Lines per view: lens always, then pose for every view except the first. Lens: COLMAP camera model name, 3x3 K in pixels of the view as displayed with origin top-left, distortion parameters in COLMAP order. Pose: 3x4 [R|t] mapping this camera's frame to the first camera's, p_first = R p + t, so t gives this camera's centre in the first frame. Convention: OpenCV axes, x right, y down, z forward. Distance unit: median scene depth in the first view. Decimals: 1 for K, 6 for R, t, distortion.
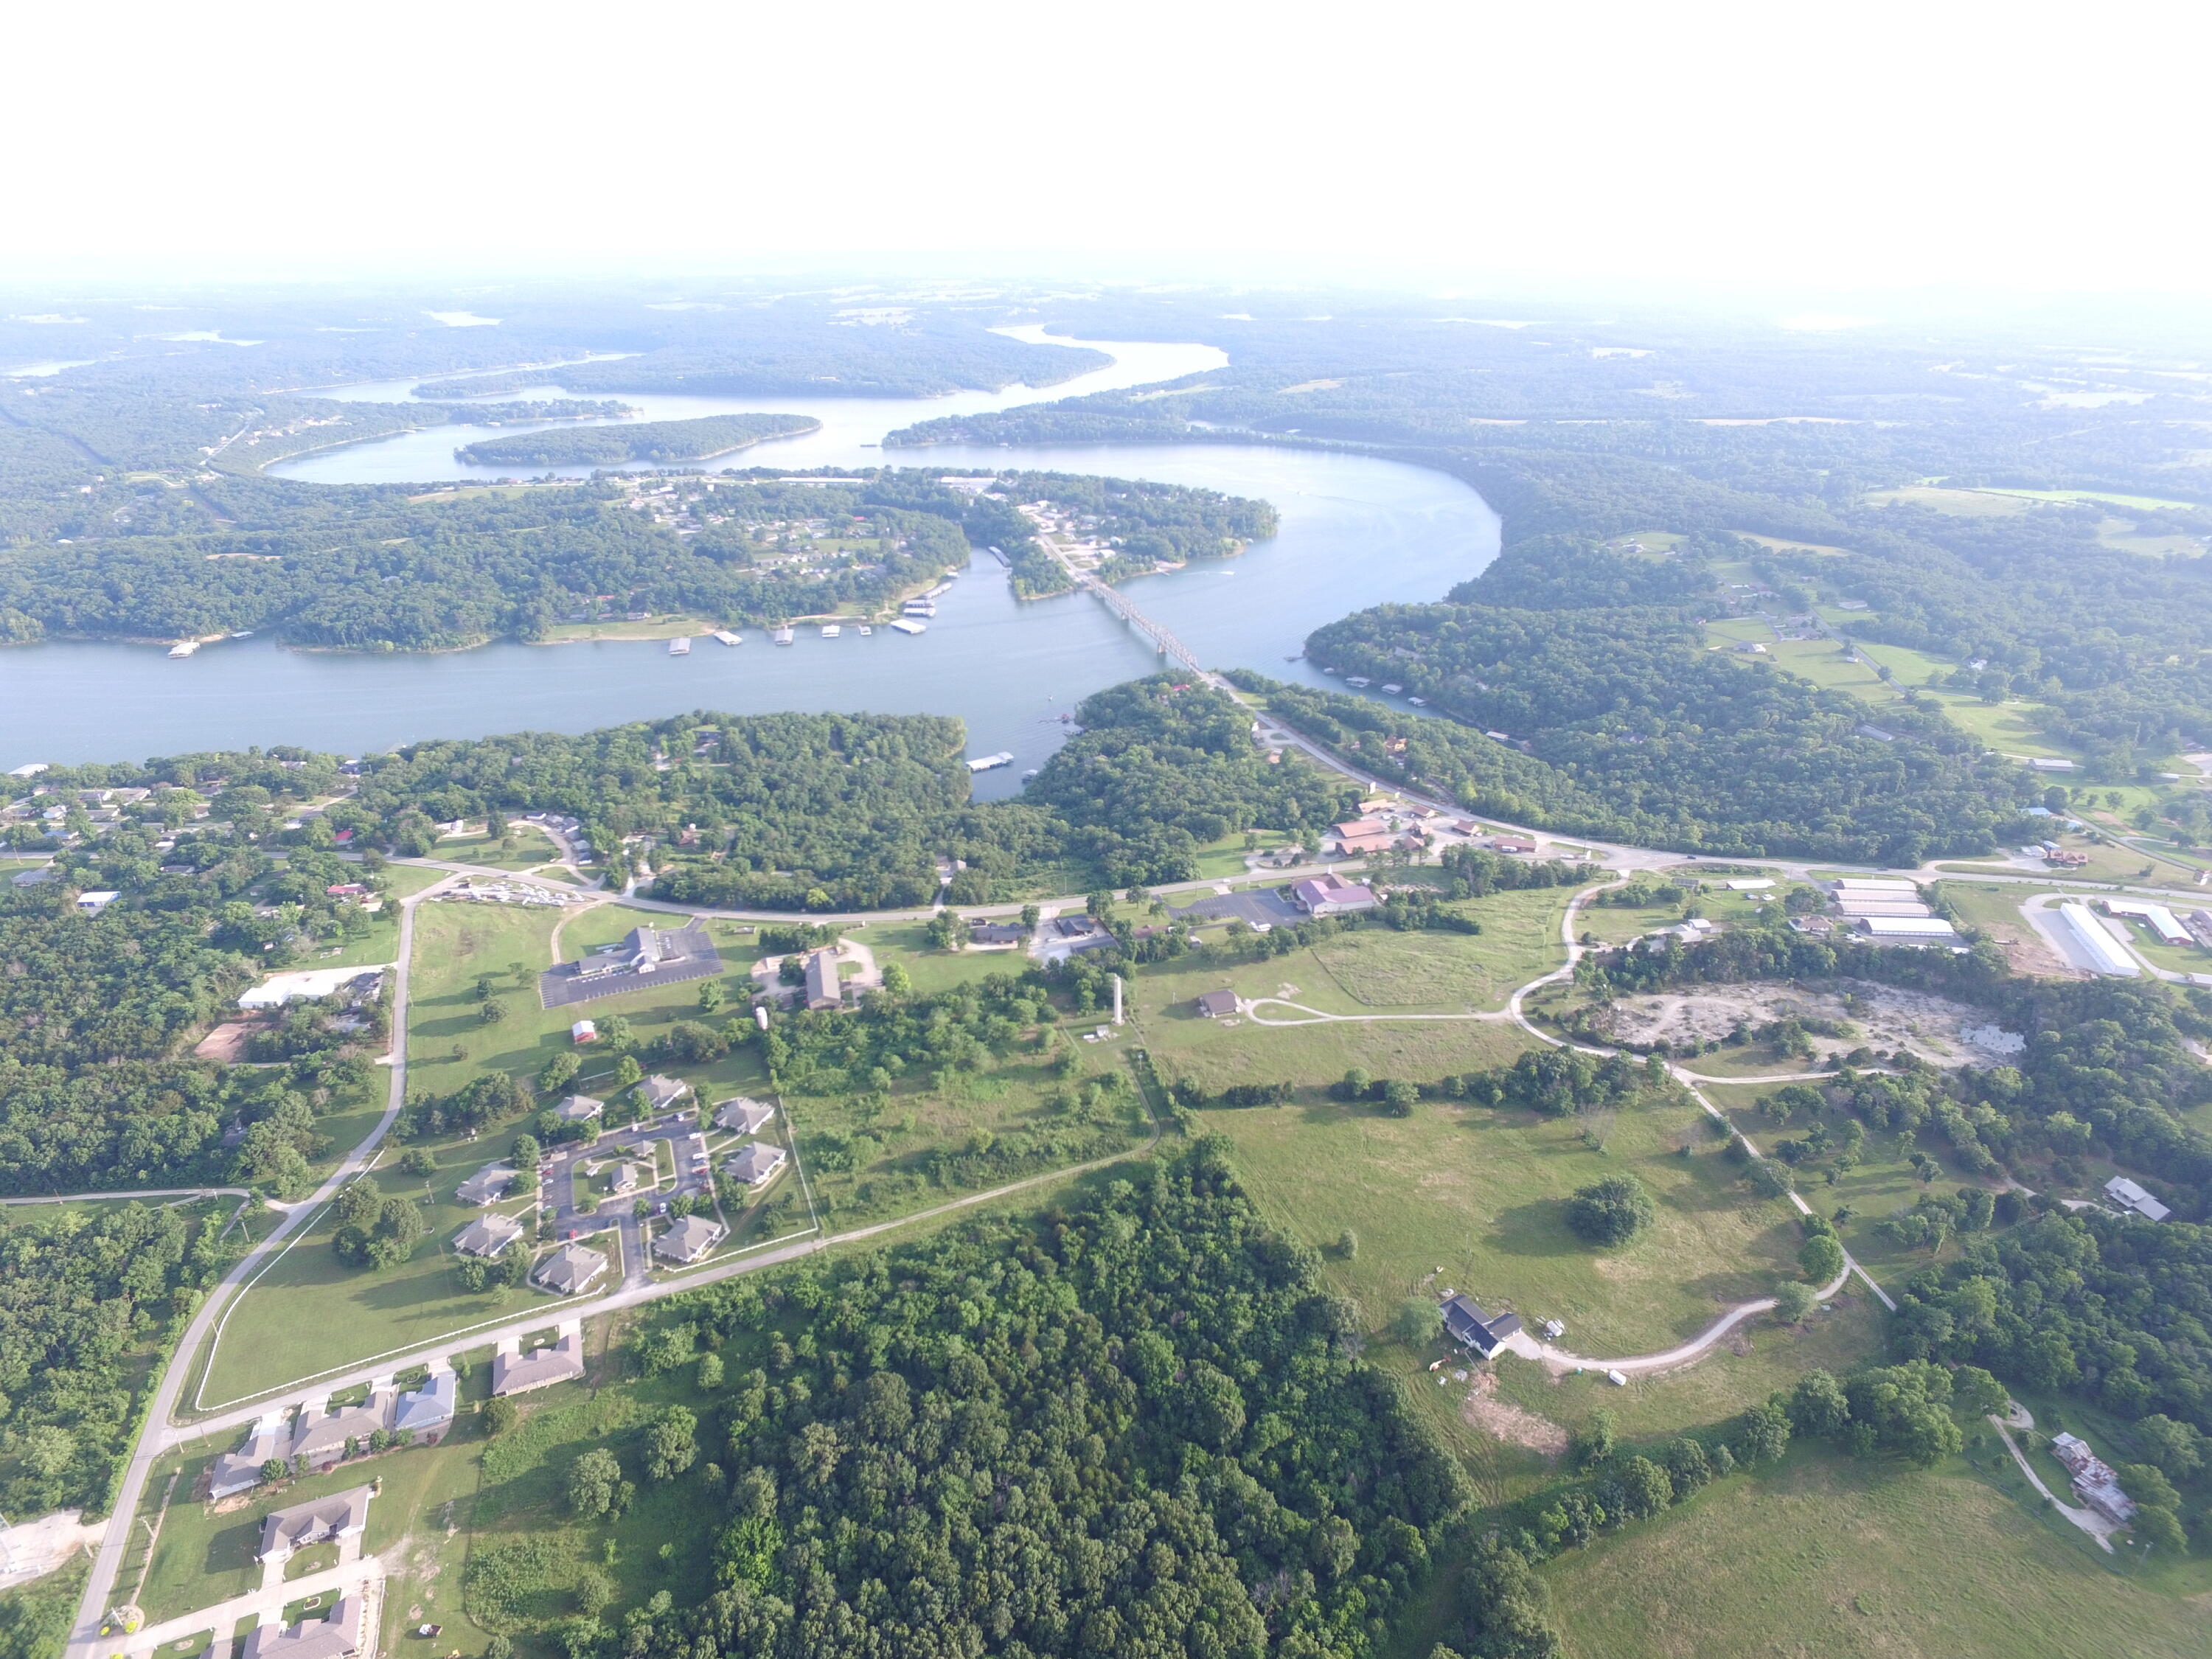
lens RADIAL K [[1289.6, 0, 1108.3], [0, 1289.6, 834.0], [0, 0, 1]] dist [-0.014332, 0.014477]
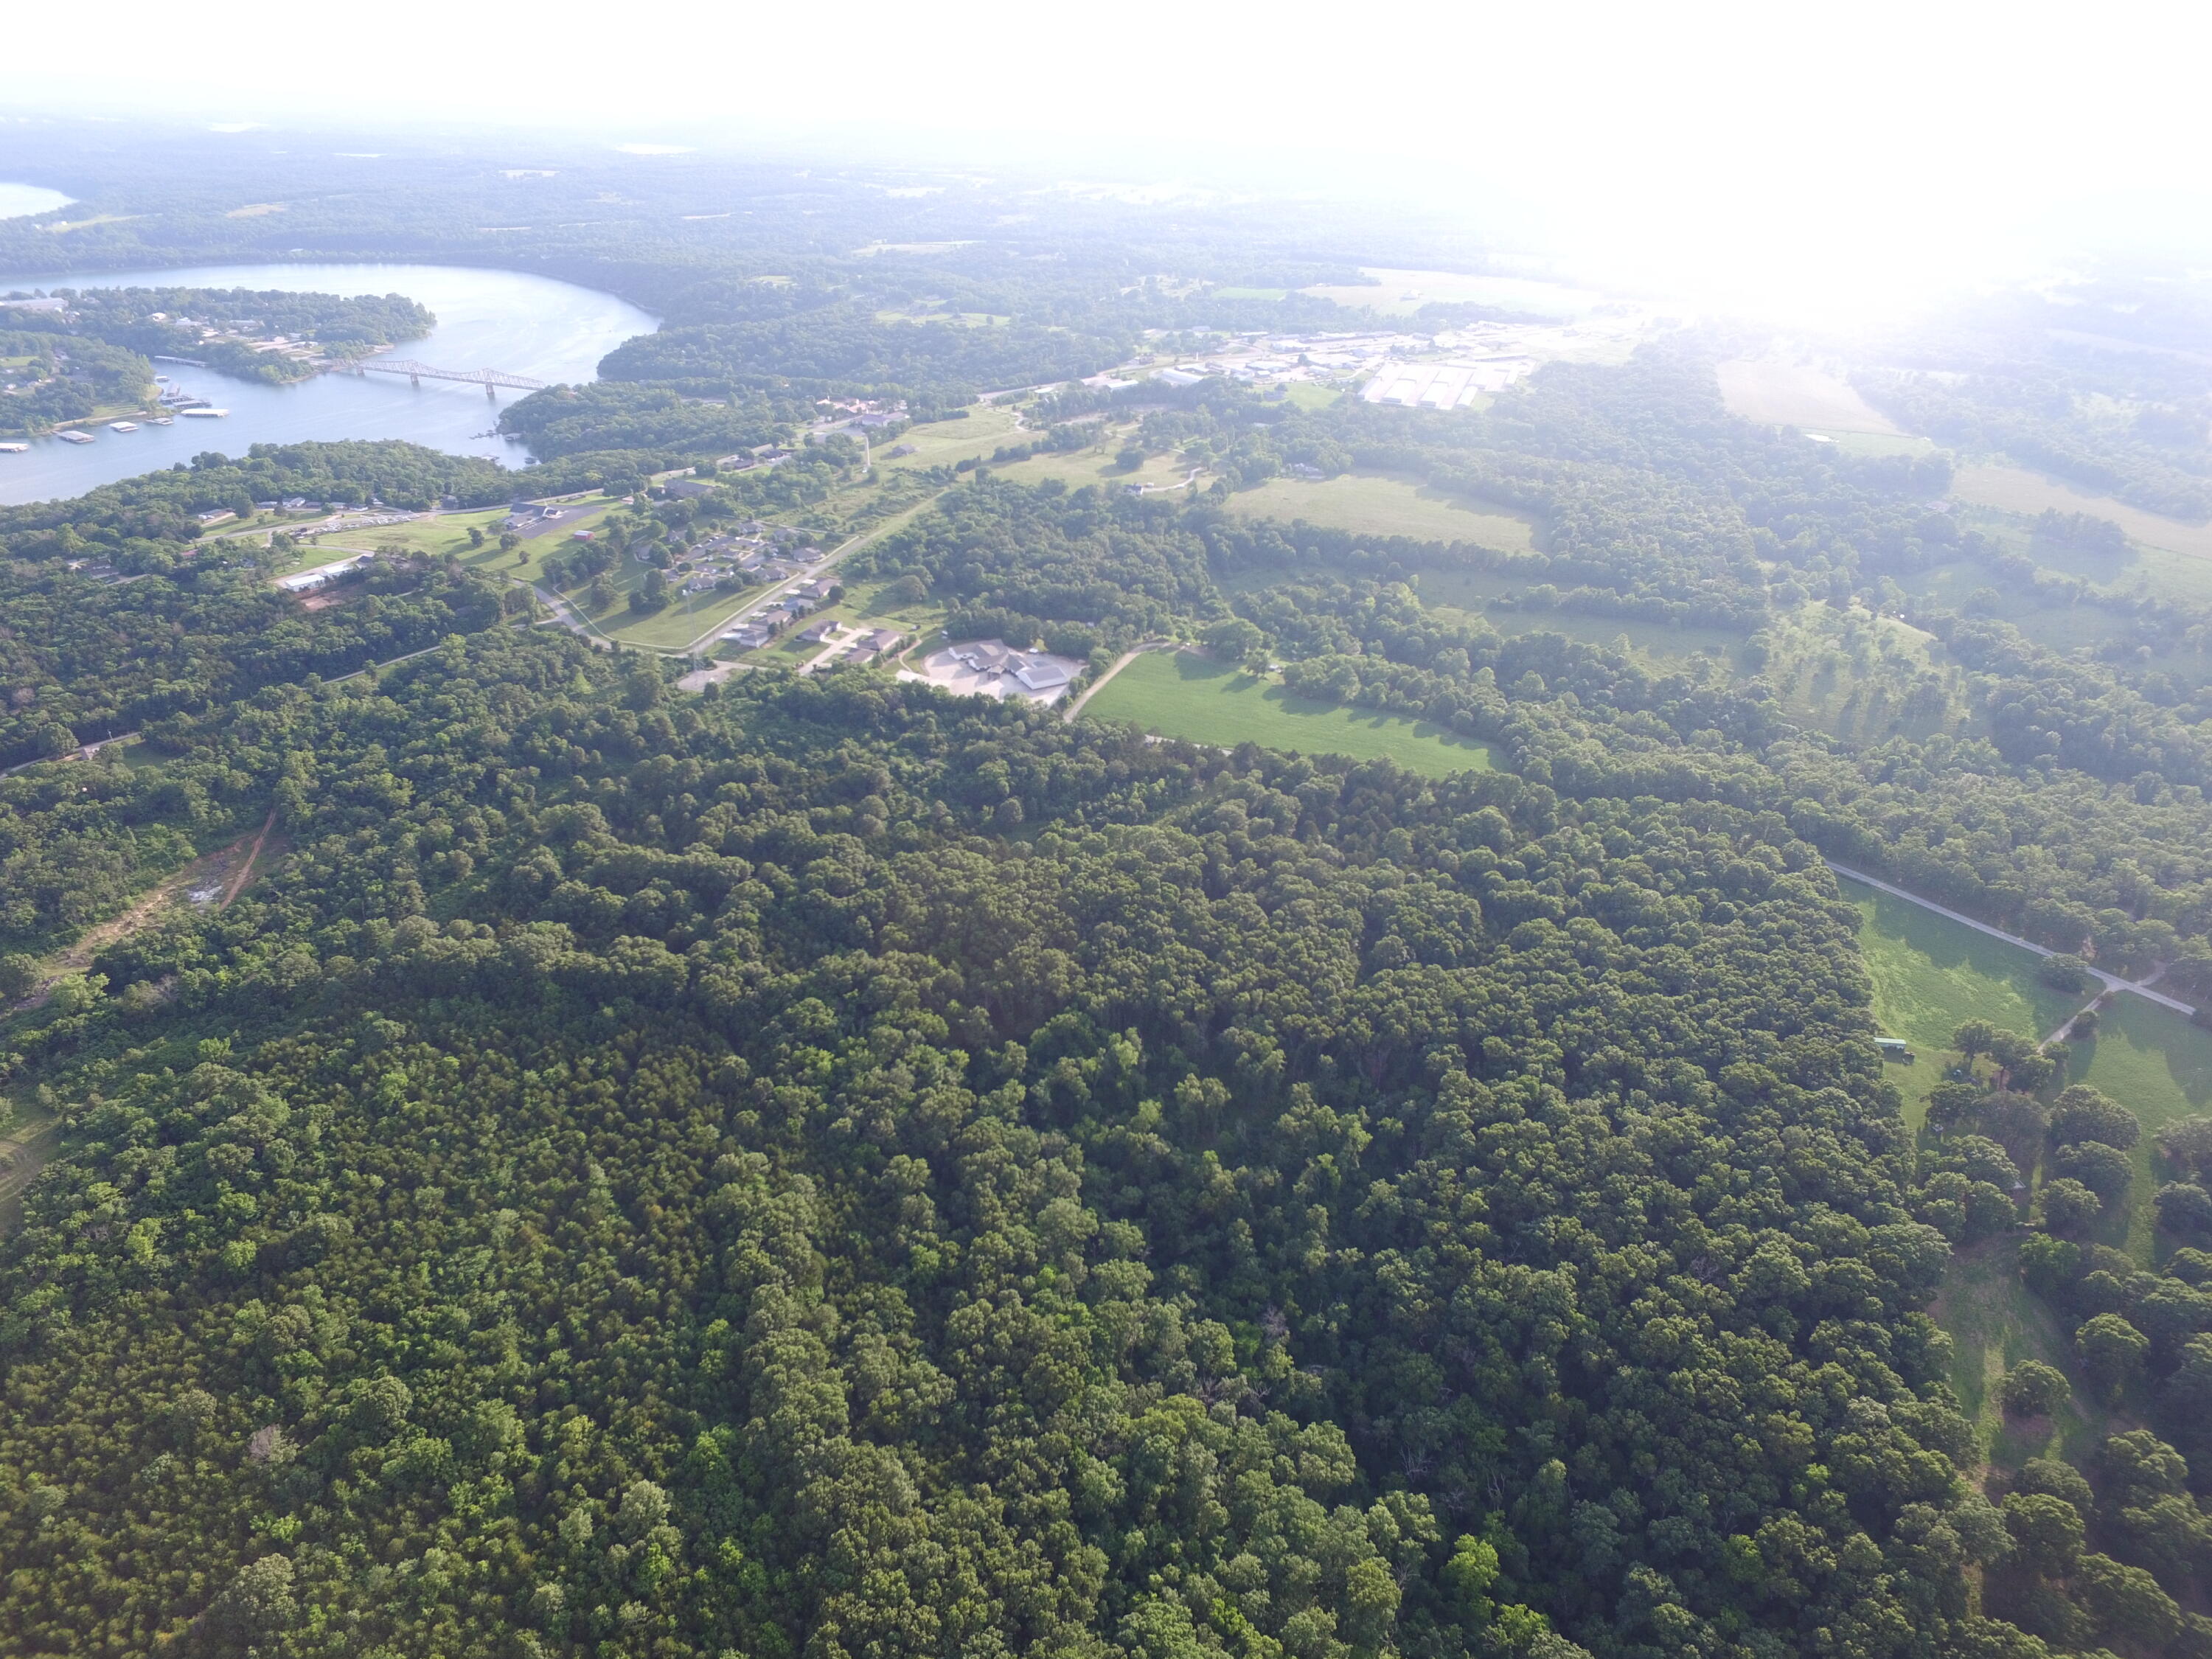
lens RADIAL K [[1289.6, 0, 1108.3], [0, 1289.6, 834.0], [0, 0, 1]] dist [-0.014332, 0.014477]
pose [[0.660630, -0.352000, 0.663072, -1.064265], [0.288681, 0.934458, 0.208450, 0.325647], [-0.692987, 0.053708, 0.718946, -0.457021]]
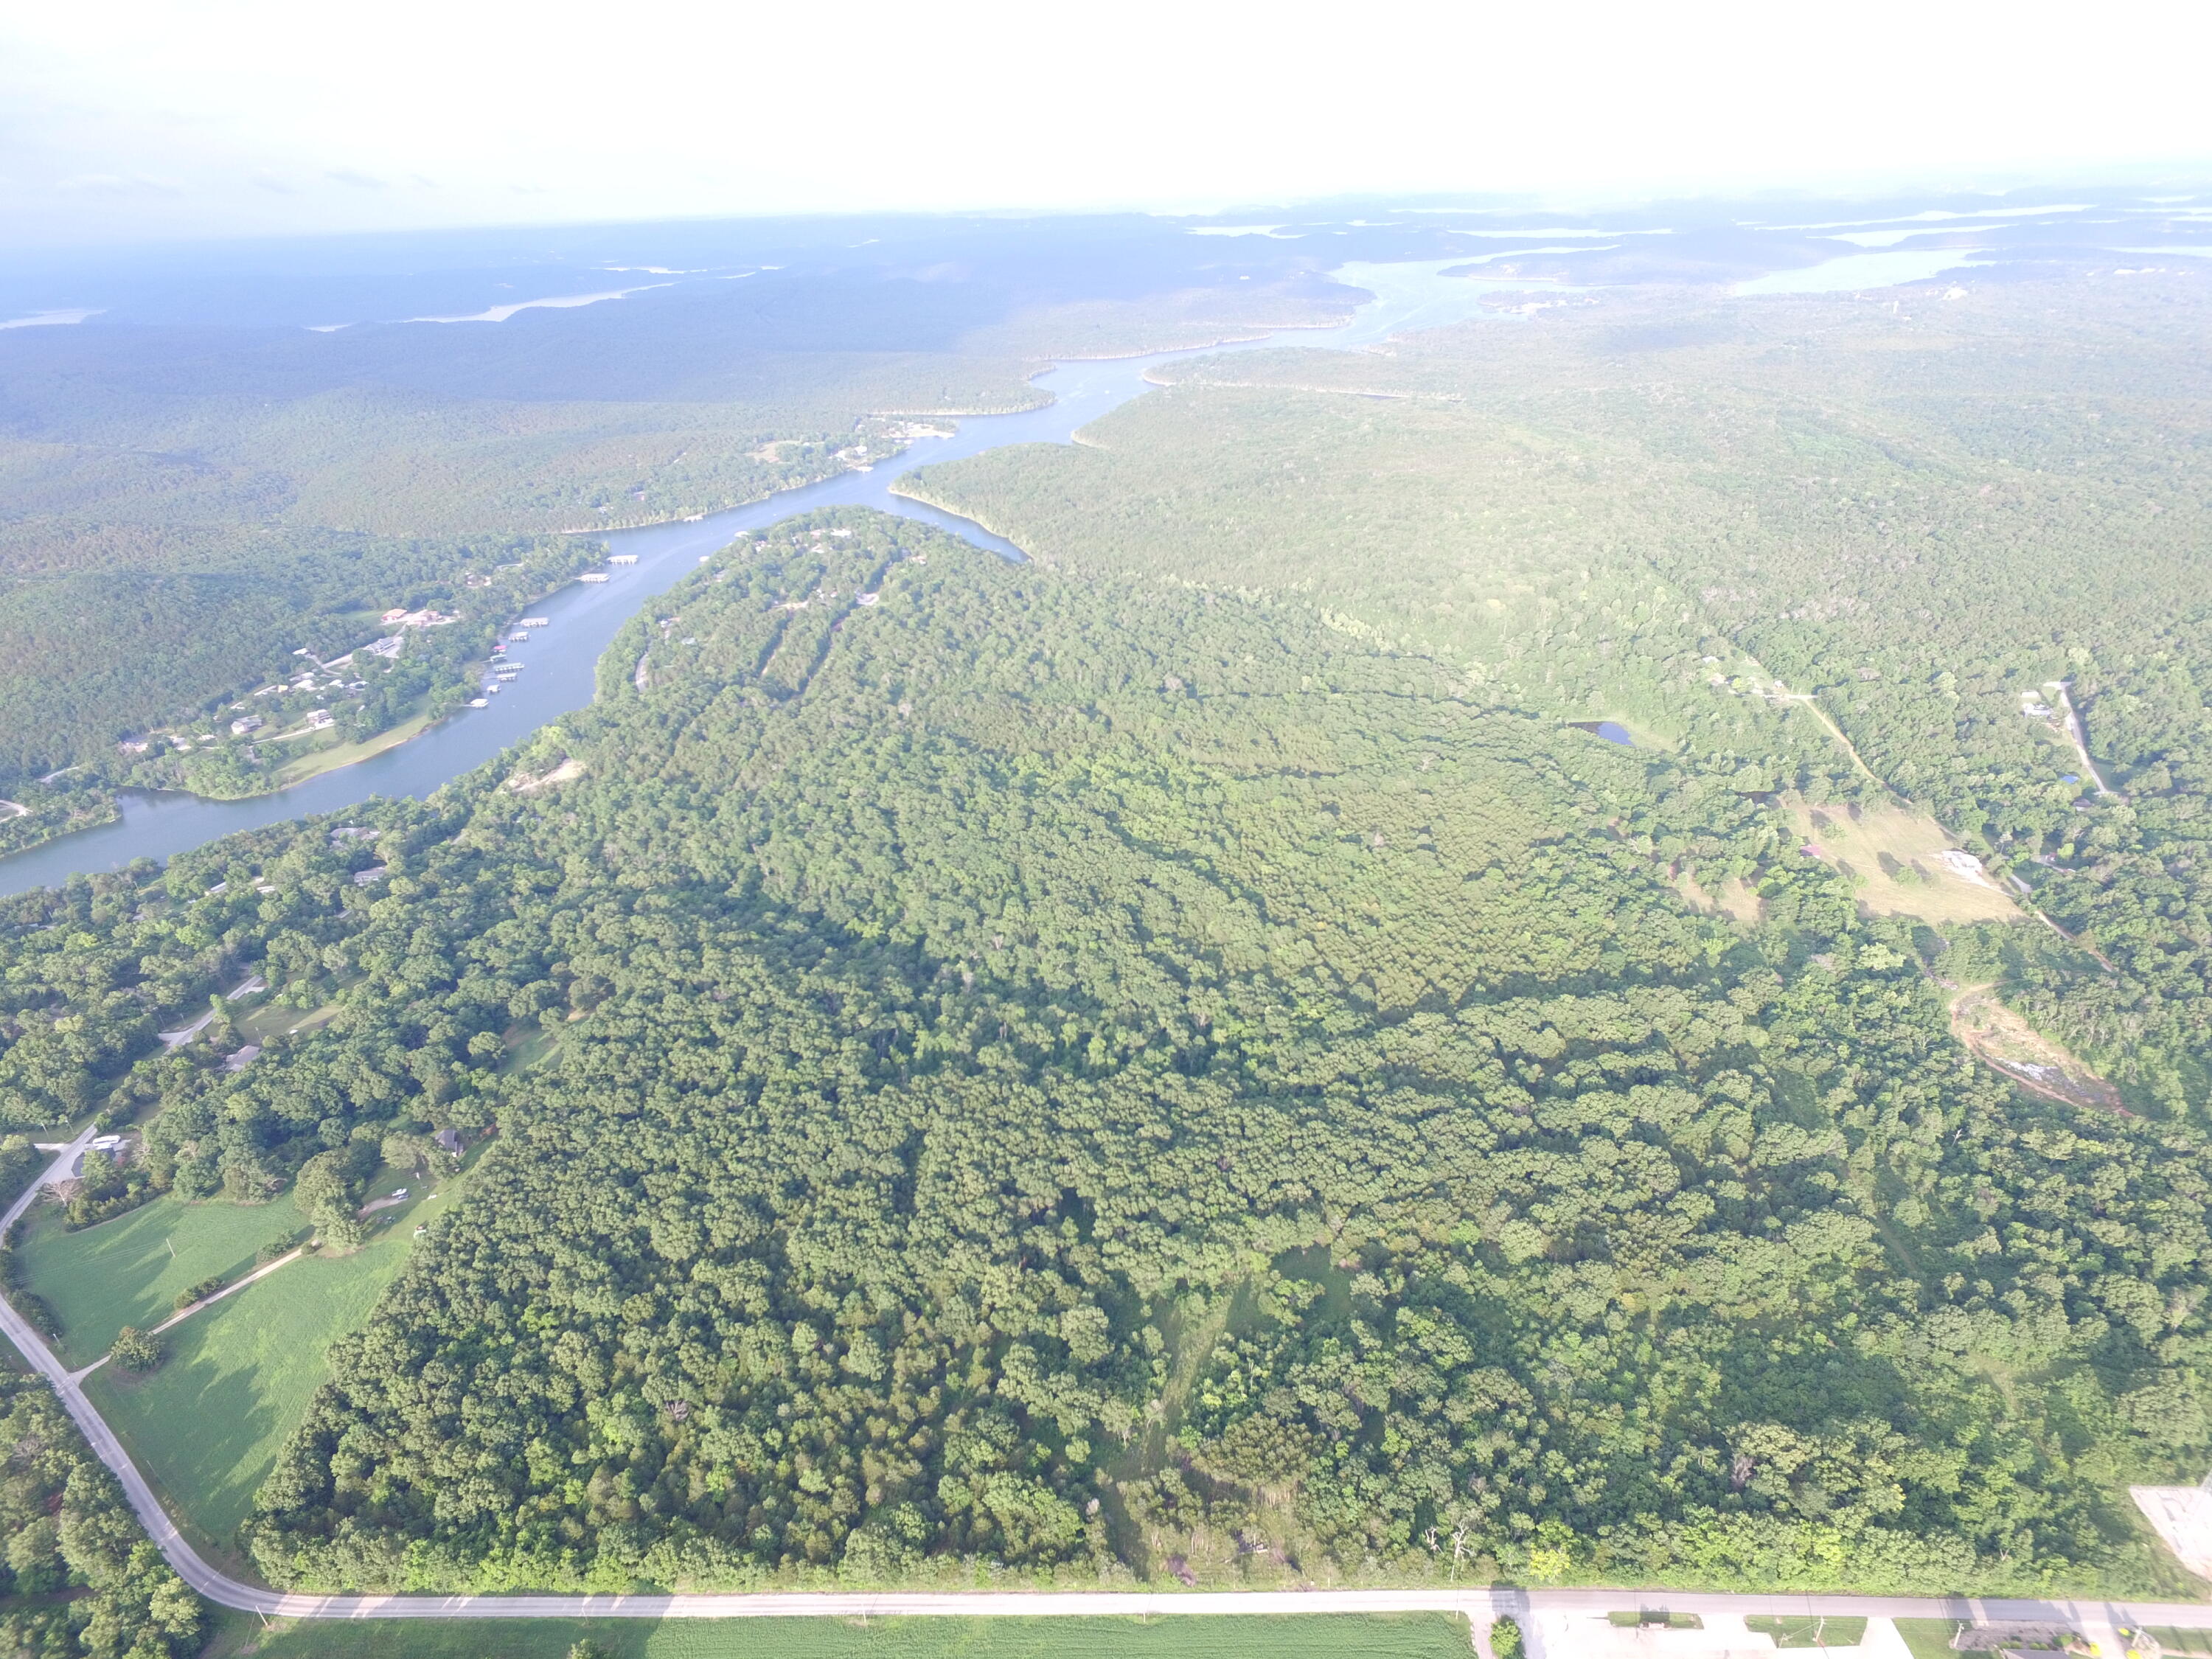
lens RADIAL K [[1288.0, 0, 1107.5], [0, 1288.0, 837.6], [0, 0, 1]] dist [-0.013830, 0.013682]
pose [[-0.431072, 0.436334, -0.789804, 0.020020], [-0.341309, 0.731421, 0.590365, -0.062473], [0.835275, 0.524057, -0.166371, 0.128066]]
